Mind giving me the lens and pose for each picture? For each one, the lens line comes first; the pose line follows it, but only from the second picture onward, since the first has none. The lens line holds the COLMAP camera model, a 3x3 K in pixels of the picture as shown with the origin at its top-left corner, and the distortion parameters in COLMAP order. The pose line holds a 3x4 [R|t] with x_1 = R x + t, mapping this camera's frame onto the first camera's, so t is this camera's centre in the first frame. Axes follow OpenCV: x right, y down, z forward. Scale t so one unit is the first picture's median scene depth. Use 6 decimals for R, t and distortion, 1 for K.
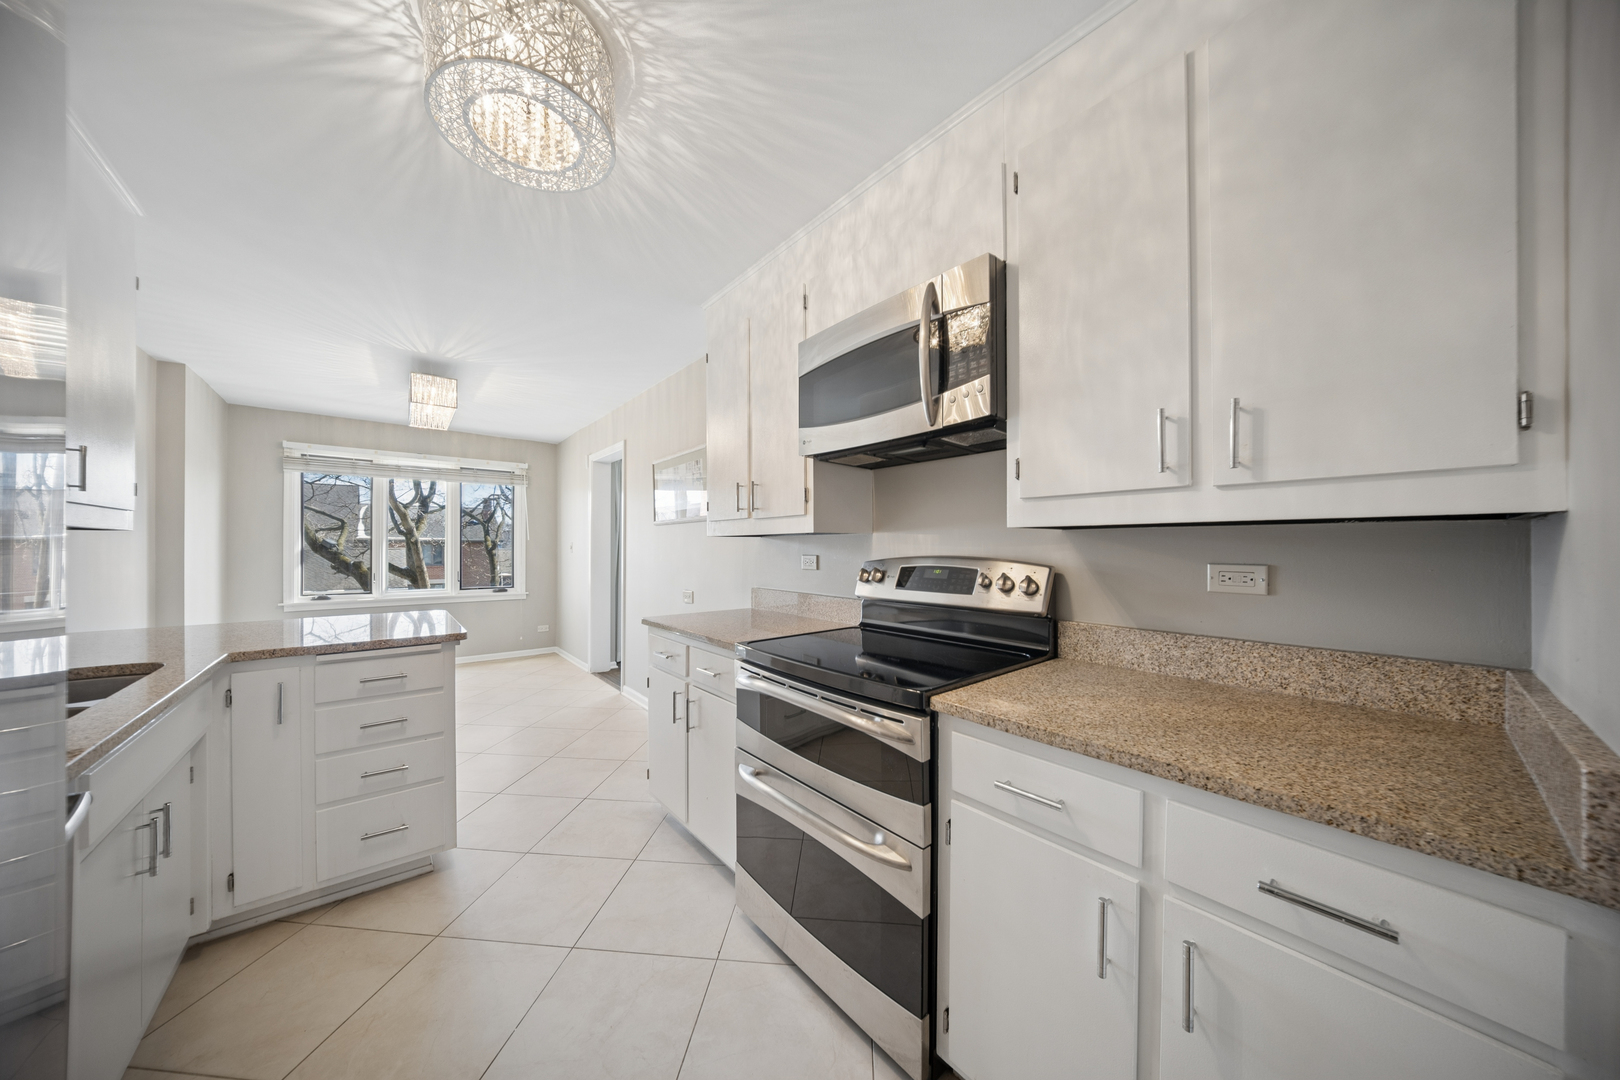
lens RADIAL K [[519.9, 0, 811.8], [0, 519.9, 551.6], [0, 0, 1]] dist [-0.014911, 0.001619]
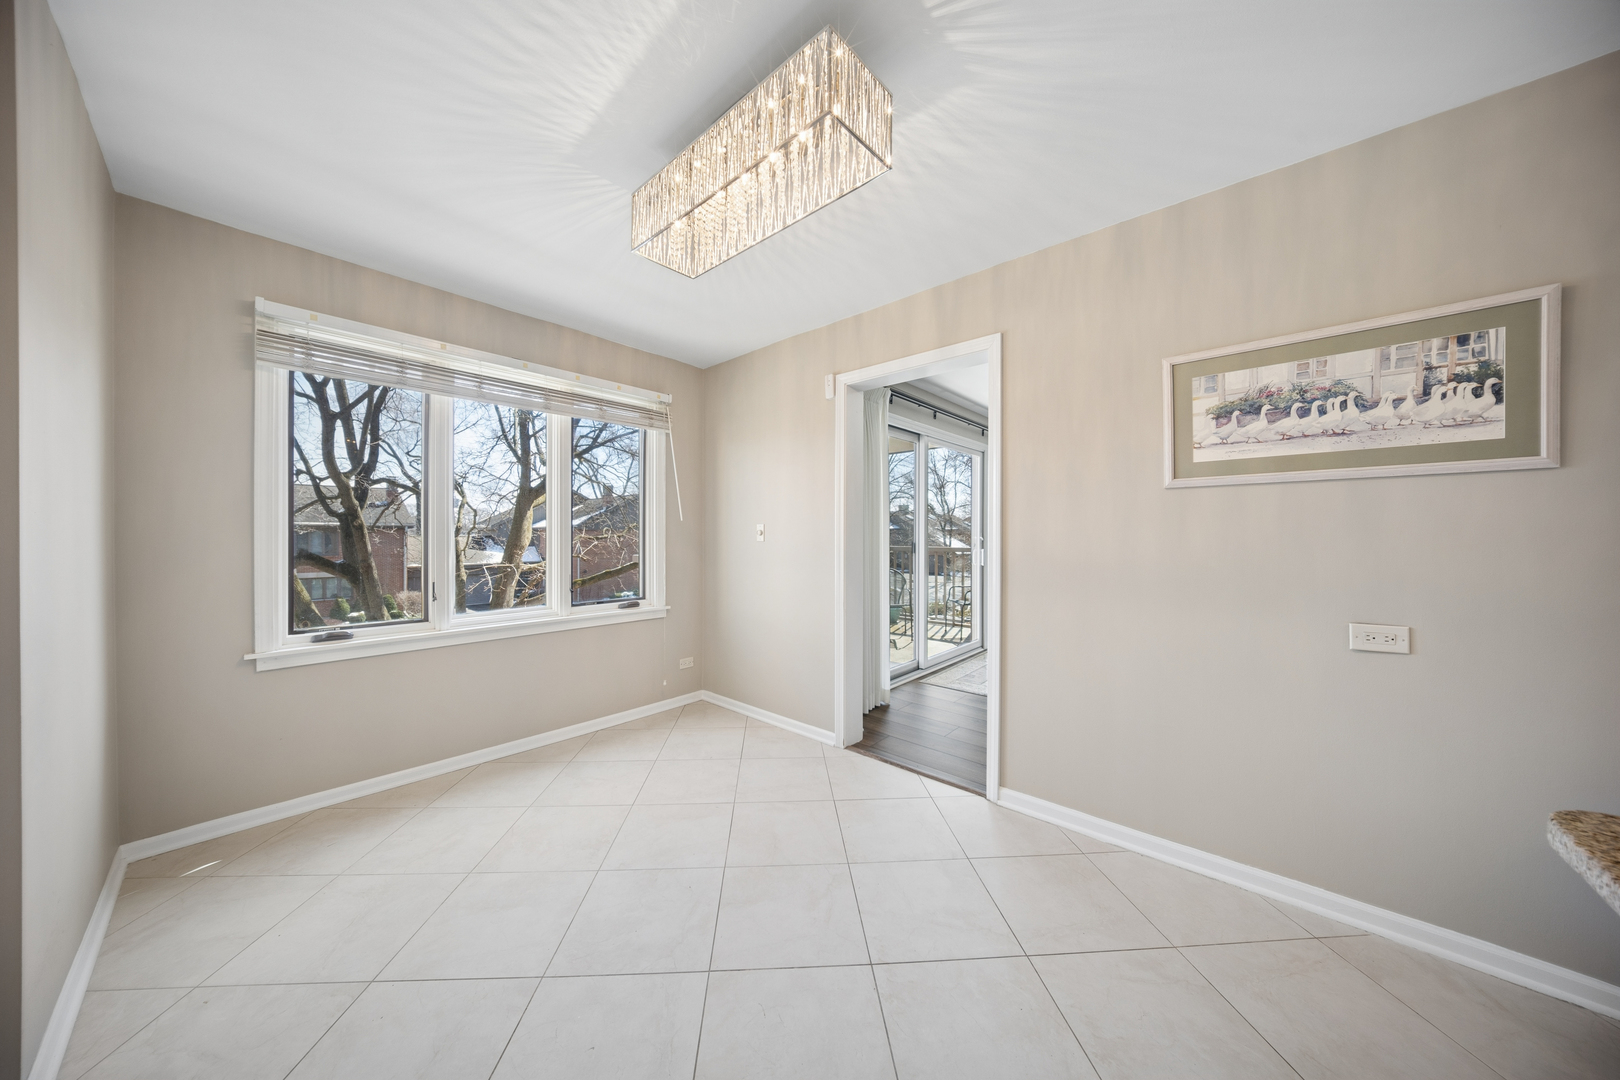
lens RADIAL K [[519.9, 0, 809.4], [0, 519.9, 538.1], [0, 0, 1]] dist [-0.014911, 0.001619]
pose [[0.988244, -0.001834, 0.152872, -0.488597], [0.002098, 0.999997, -0.001564, -0.000193], [-0.152869, 0.001867, 0.988245, 0.377922]]
